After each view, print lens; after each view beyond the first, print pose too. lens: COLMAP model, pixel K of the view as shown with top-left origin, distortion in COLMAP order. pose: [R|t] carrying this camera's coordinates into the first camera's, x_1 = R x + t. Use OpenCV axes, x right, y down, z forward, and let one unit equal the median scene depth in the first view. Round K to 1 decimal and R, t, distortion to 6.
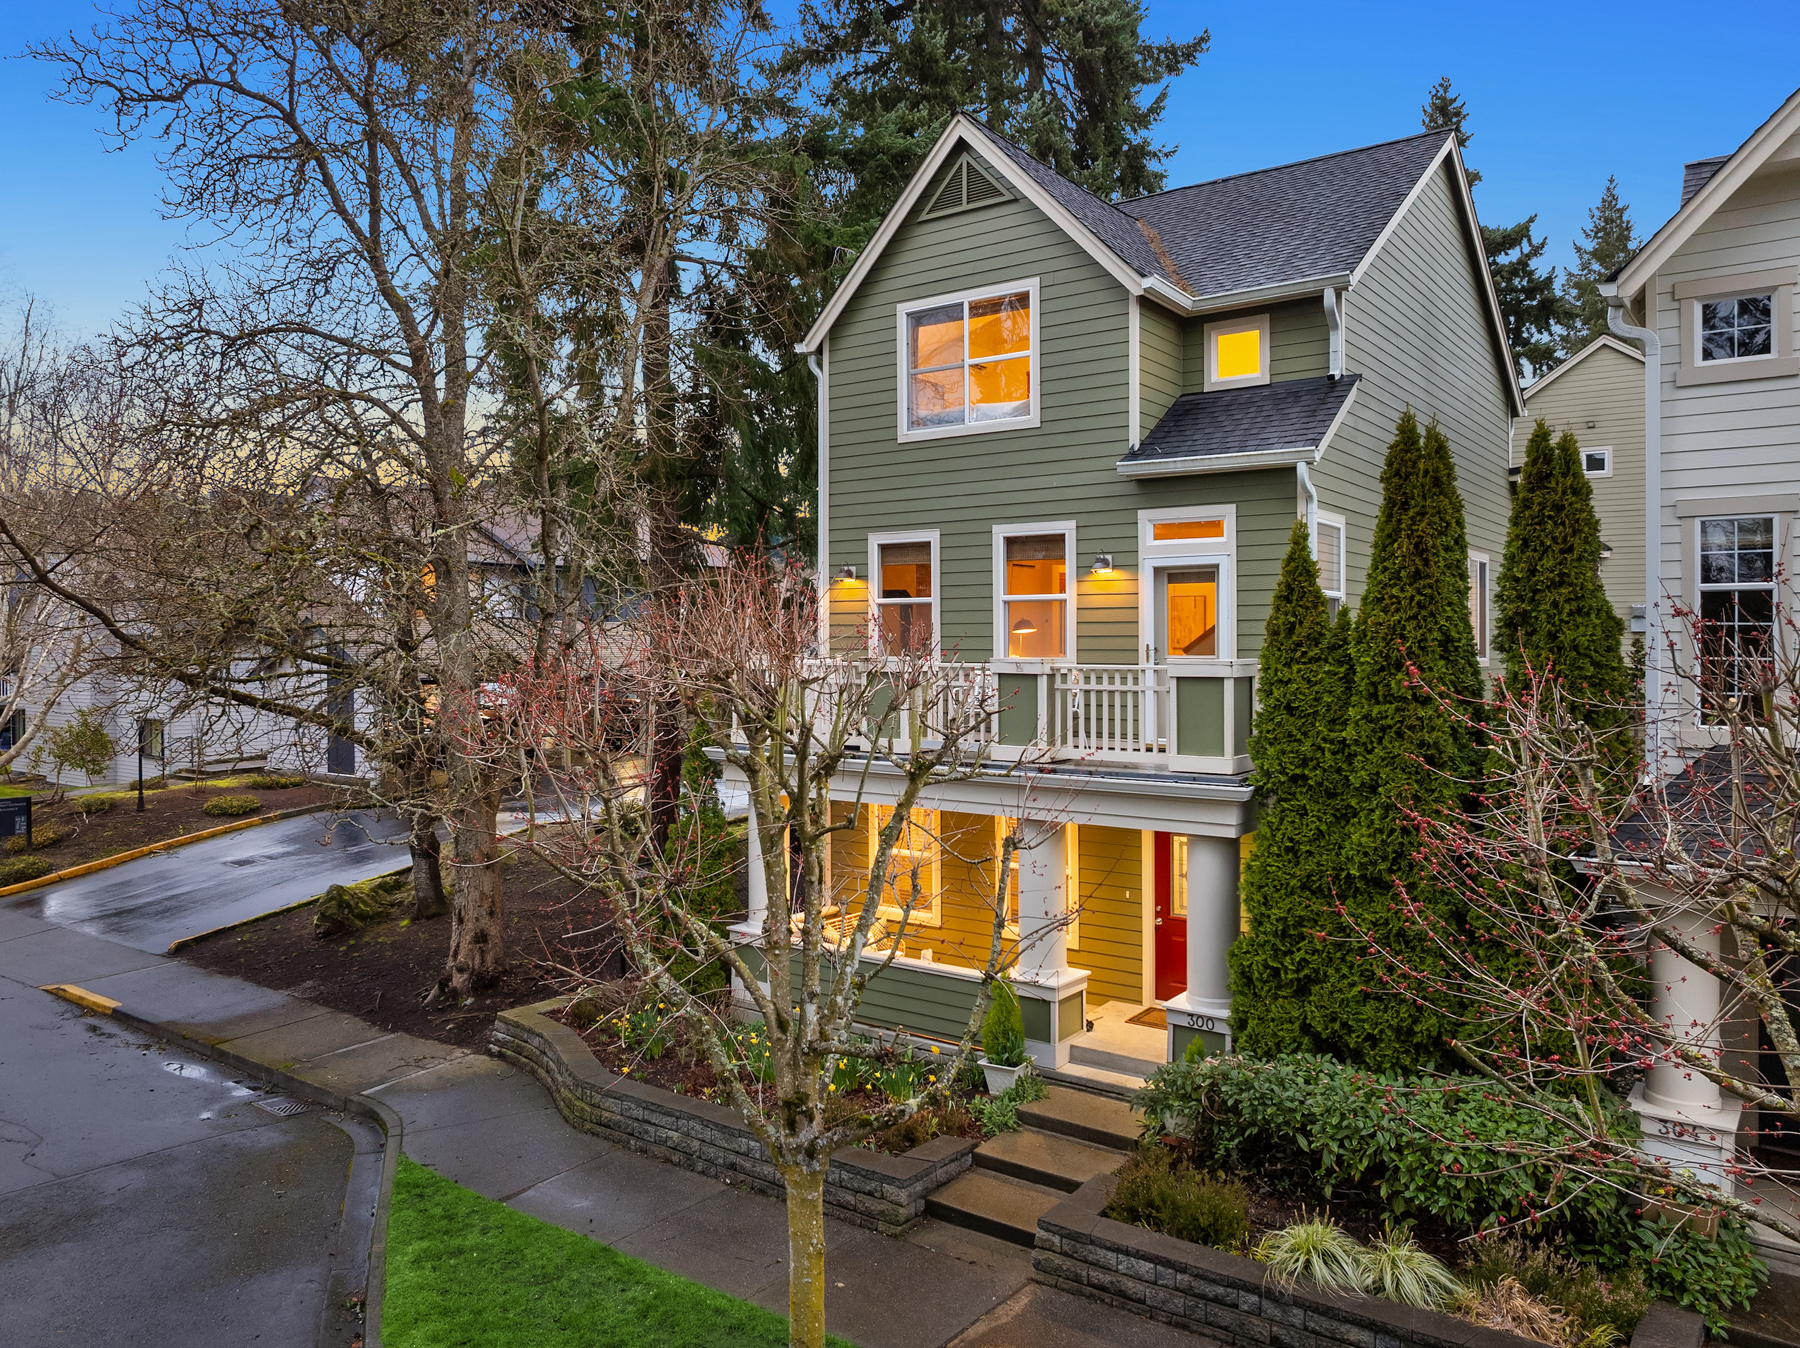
lens RADIAL K [[1276.5, 0, 904.0], [0, 1276.5, 667.3], [0, 0, 1]] dist [-0.028079, -0.002510]
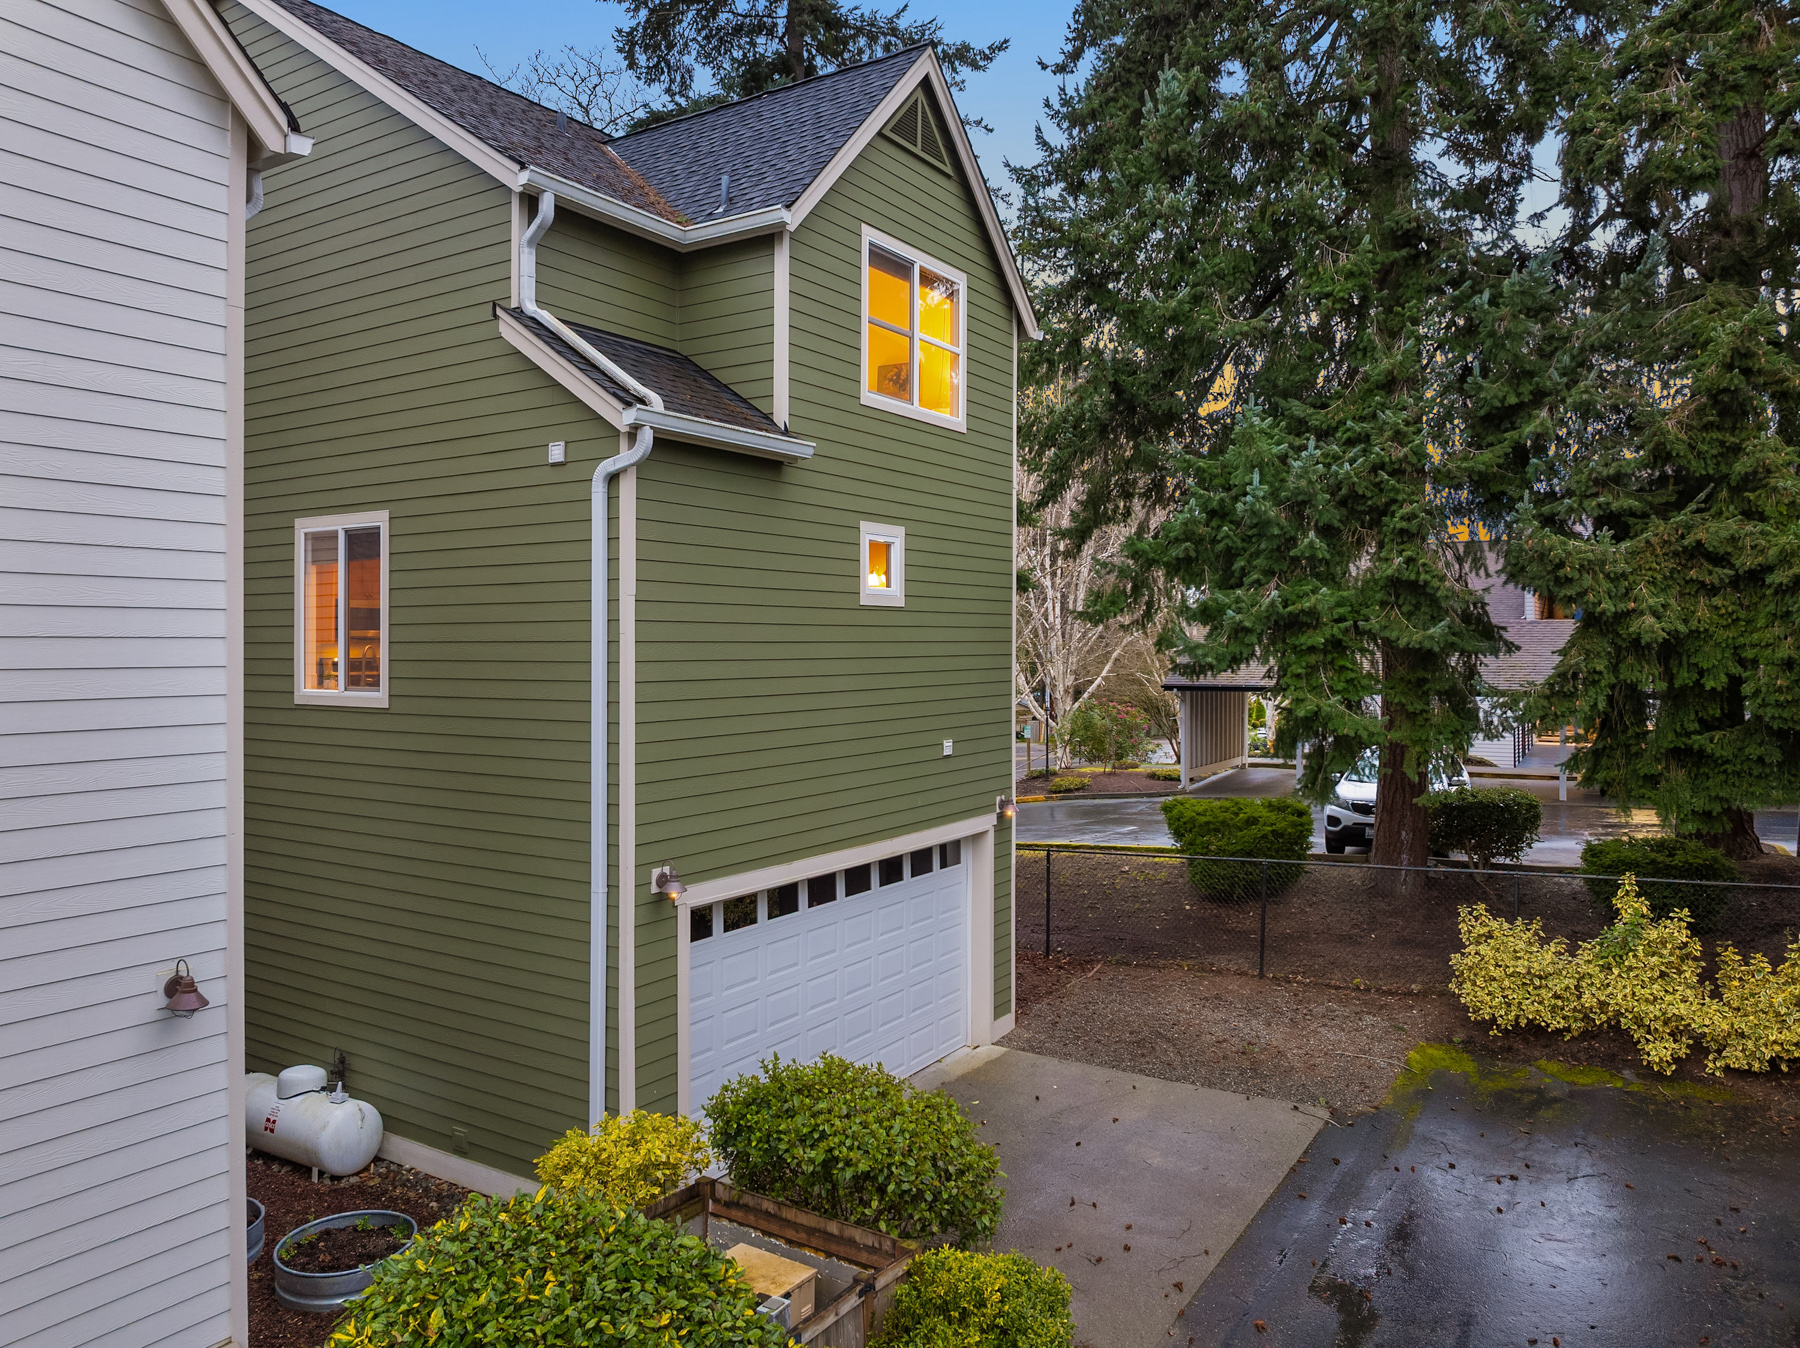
lens RADIAL K [[1266.4, 0, 929.9], [0, 1266.4, 675.0], [0, 0, 1]] dist [-0.009070, 0.002277]
pose [[-0.068143, -0.032250, 0.997154, -0.846411], [0.012549, 0.999371, 0.033180, -0.039751], [-0.997597, 0.014774, -0.067695, 1.099935]]
